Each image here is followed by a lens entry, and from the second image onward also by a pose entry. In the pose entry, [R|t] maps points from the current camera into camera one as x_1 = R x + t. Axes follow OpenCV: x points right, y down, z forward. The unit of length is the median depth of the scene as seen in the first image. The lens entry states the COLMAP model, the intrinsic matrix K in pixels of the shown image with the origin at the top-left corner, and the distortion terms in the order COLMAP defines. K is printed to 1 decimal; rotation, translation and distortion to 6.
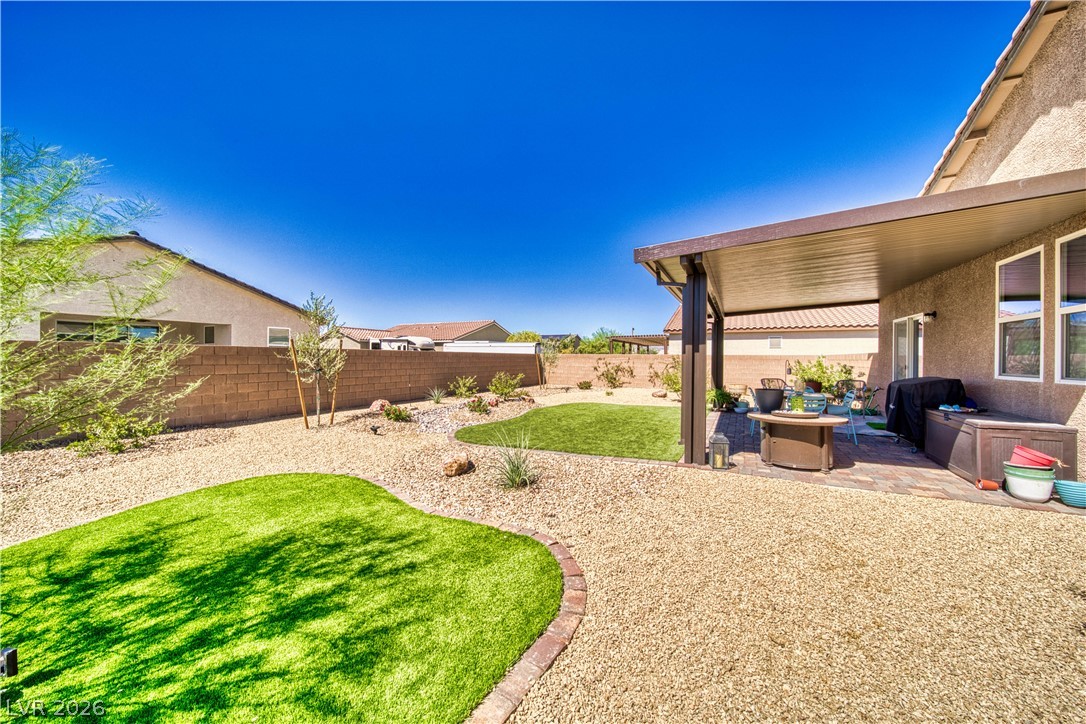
lens RADIAL K [[383.9, 0, 546.7], [0, 383.9, 360.1], [0, 0, 1]] dist [0.002568, -0.001905]
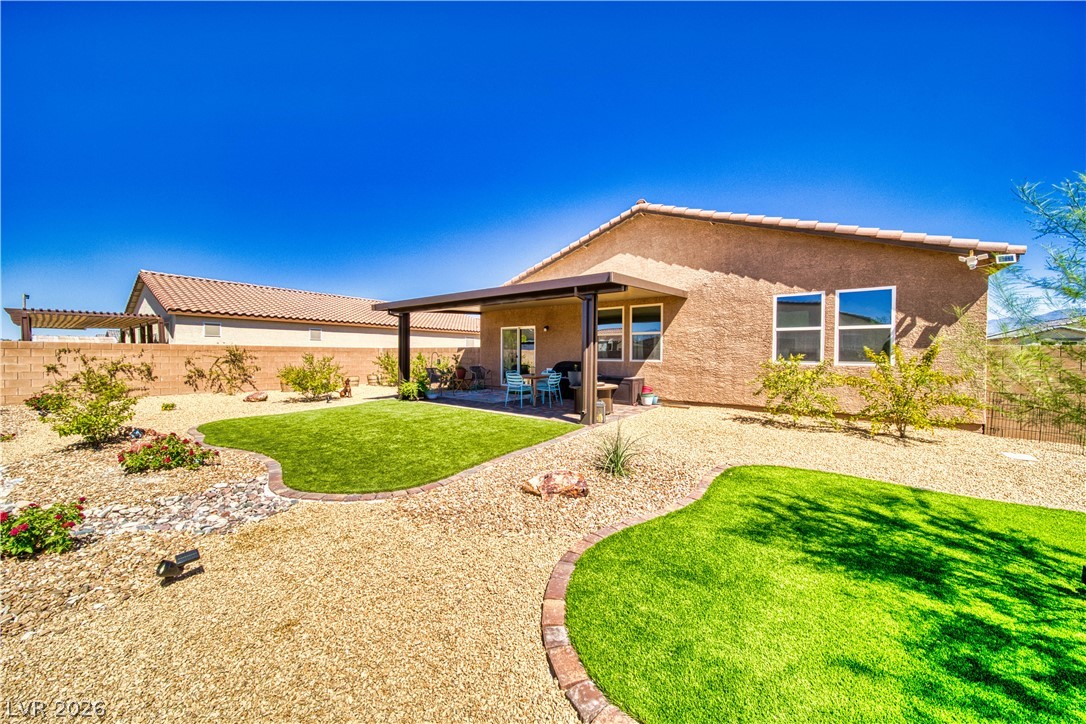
lens RADIAL K [[383.9, 0, 538.4], [0, 383.9, 357.6], [0, 0, 1]] dist [0.002568, -0.001905]
pose [[0.163277, -0.016905, 0.986435, -1.127113], [0.001374, 0.999856, 0.016908, -0.008025], [-0.986579, -0.001405, 0.163277, 1.007383]]
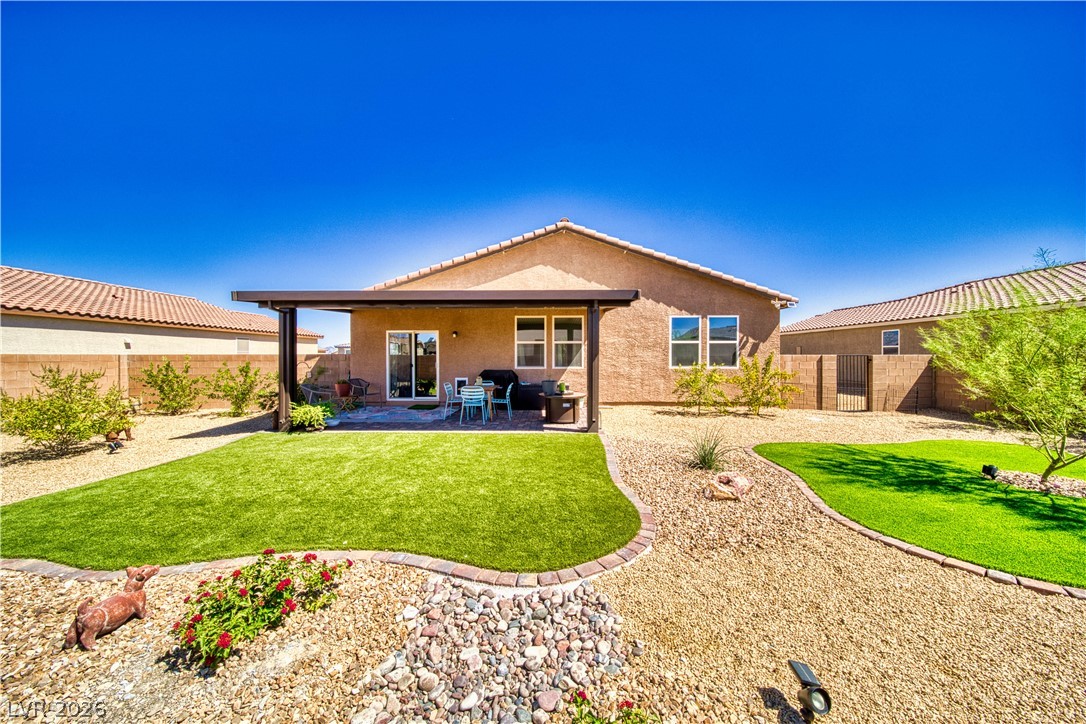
lens RADIAL K [[383.9, 0, 546.6], [0, 383.9, 358.3], [0, 0, 1]] dist [0.002568, -0.001905]
pose [[-0.458472, -0.012047, 0.888627, -0.915331], [0.002904, 0.999882, 0.015053, -0.044852], [-0.888704, 0.009482, -0.458383, 1.941580]]
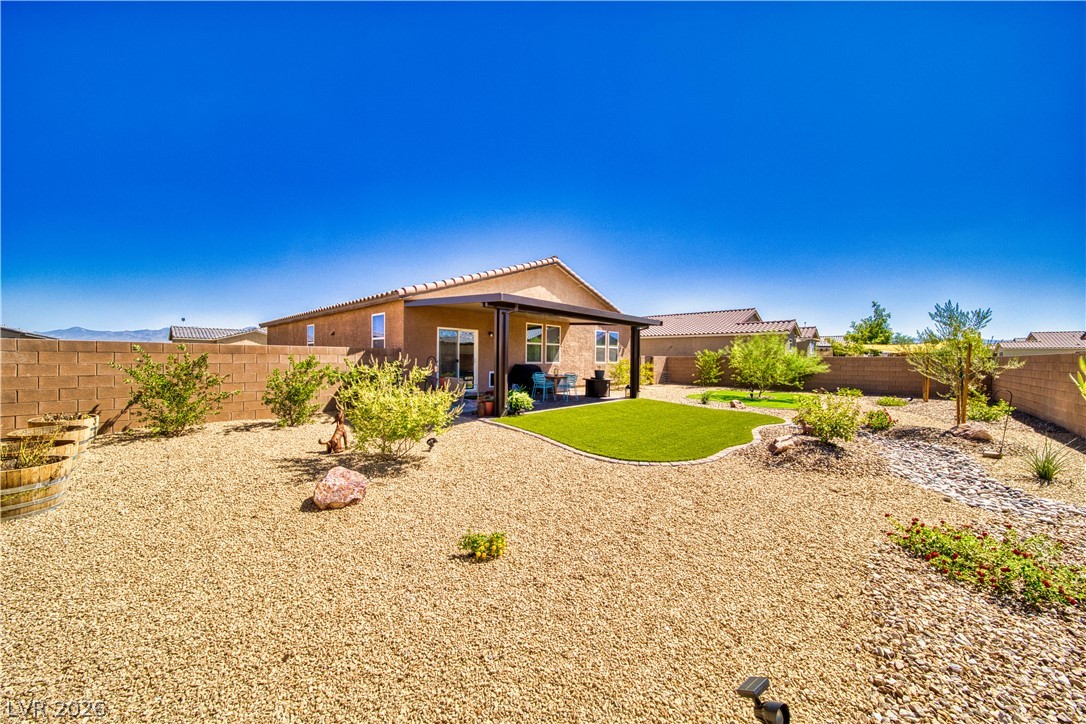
lens RADIAL K [[383.9, 0, 546.1], [0, 383.9, 357.5], [0, 0, 1]] dist [0.002568, -0.001905]
pose [[-0.969620, -0.019137, 0.243867, 0.353735], [-0.018016, 0.999814, 0.006829, -0.018187], [-0.243953, 0.002229, -0.969785, 3.899156]]
